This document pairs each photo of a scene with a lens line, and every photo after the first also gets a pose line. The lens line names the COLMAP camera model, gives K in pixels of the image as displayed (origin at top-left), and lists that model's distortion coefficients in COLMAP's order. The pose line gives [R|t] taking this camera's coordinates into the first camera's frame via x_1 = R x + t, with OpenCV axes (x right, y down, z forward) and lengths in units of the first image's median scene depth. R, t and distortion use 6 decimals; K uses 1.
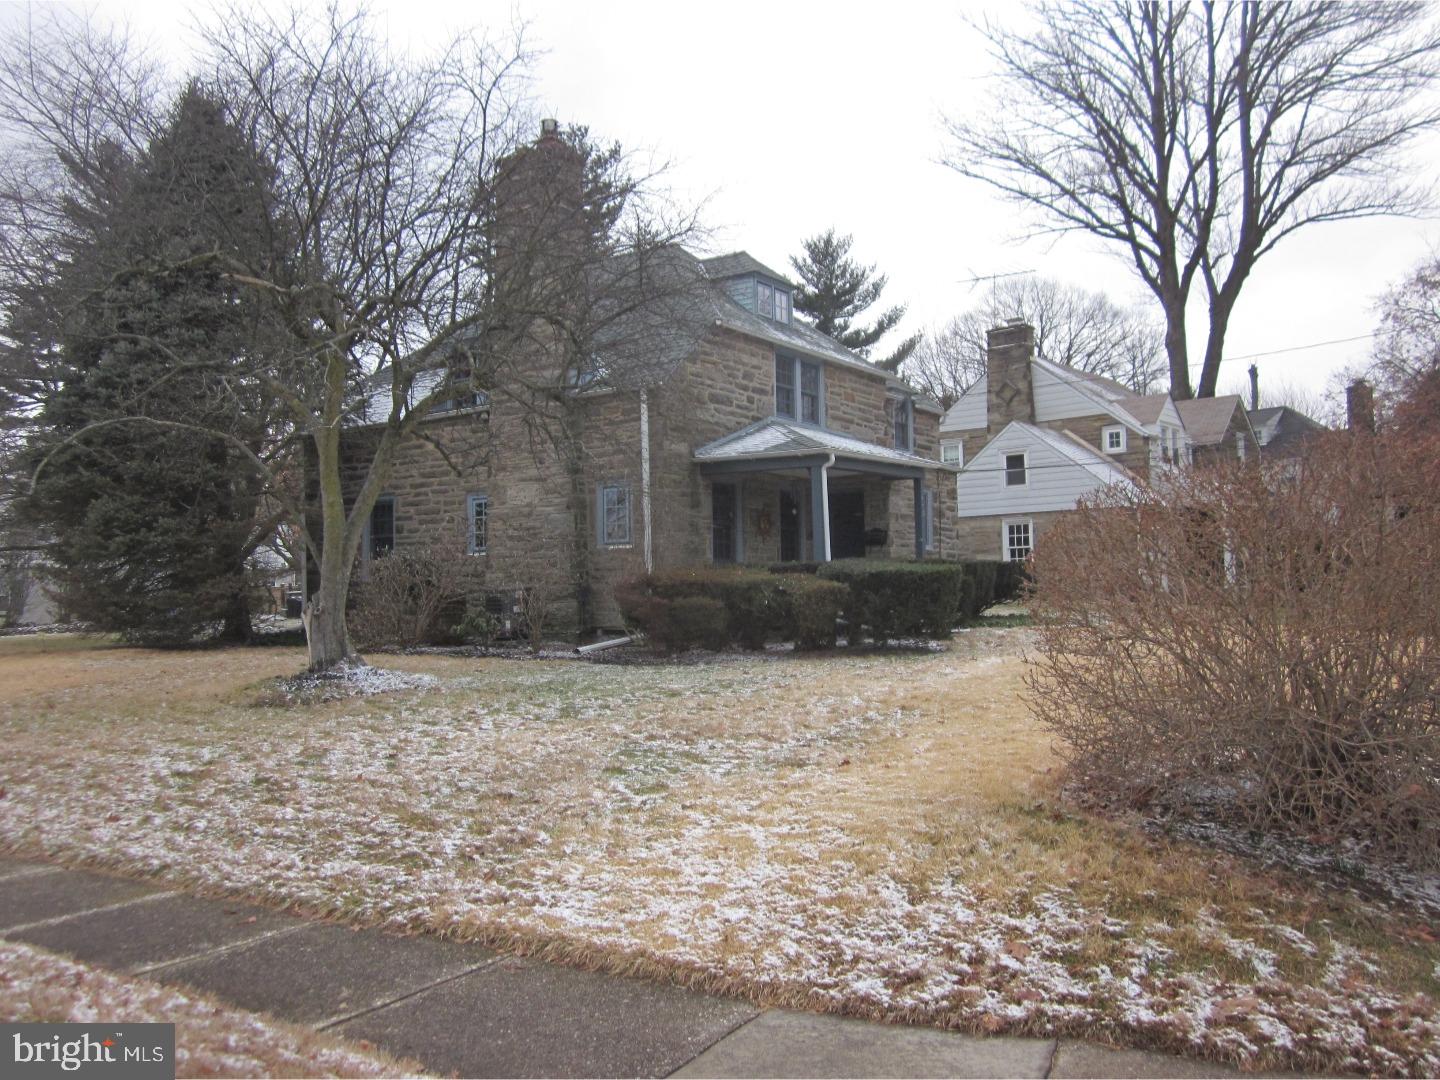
lens RADIAL K [[1209.9, 0, 720.0], [0, 1209.9, 540.0], [0, 0, 1]] dist [-0.044399, 0.001131]
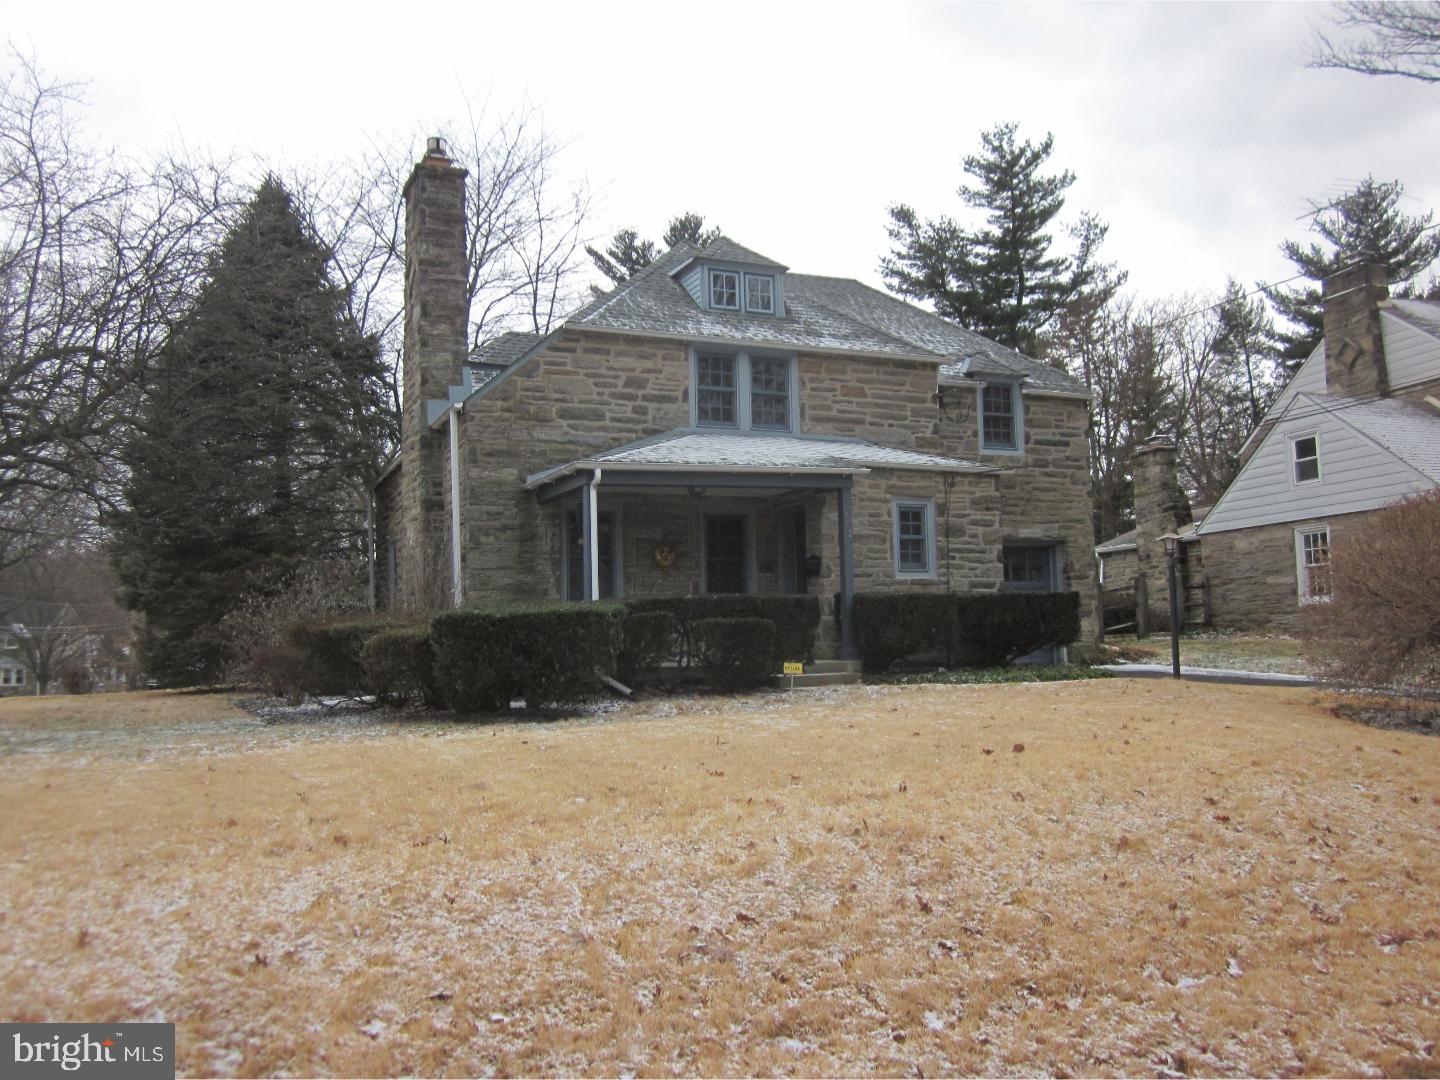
lens RADIAL K [[1149.4, 0, 720.0], [0, 1149.4, 540.0], [0, 0, 1]] dist [-0.008631, -0.009655]
pose [[0.839687, -0.035012, -0.541941, 0.456504], [0.026283, 0.999370, -0.023841, -0.002328], [0.542435, 0.005776, 0.840078, 0.307114]]
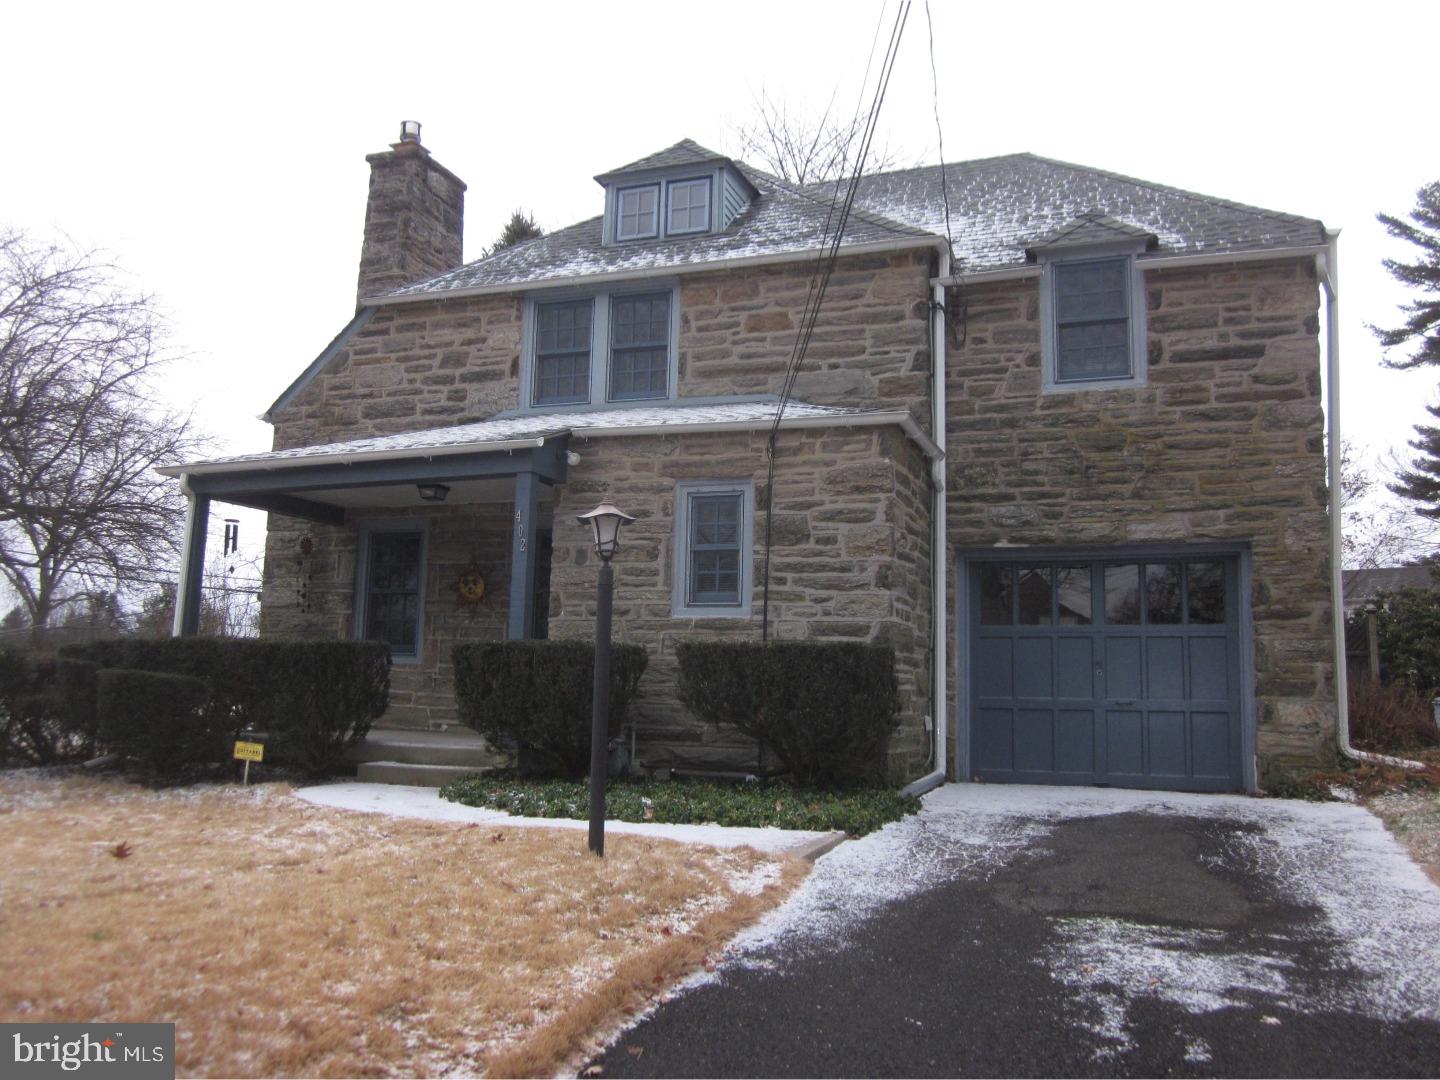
lens RADIAL K [[1149.4, 0, 720.0], [0, 1149.4, 540.0], [0, 0, 1]] dist [-0.008631, -0.009655]
pose [[0.242321, -0.084046, -0.966549, 0.579159], [0.025398, 0.996449, -0.080279, 0.013390], [0.969864, -0.005095, 0.243595, 0.878439]]
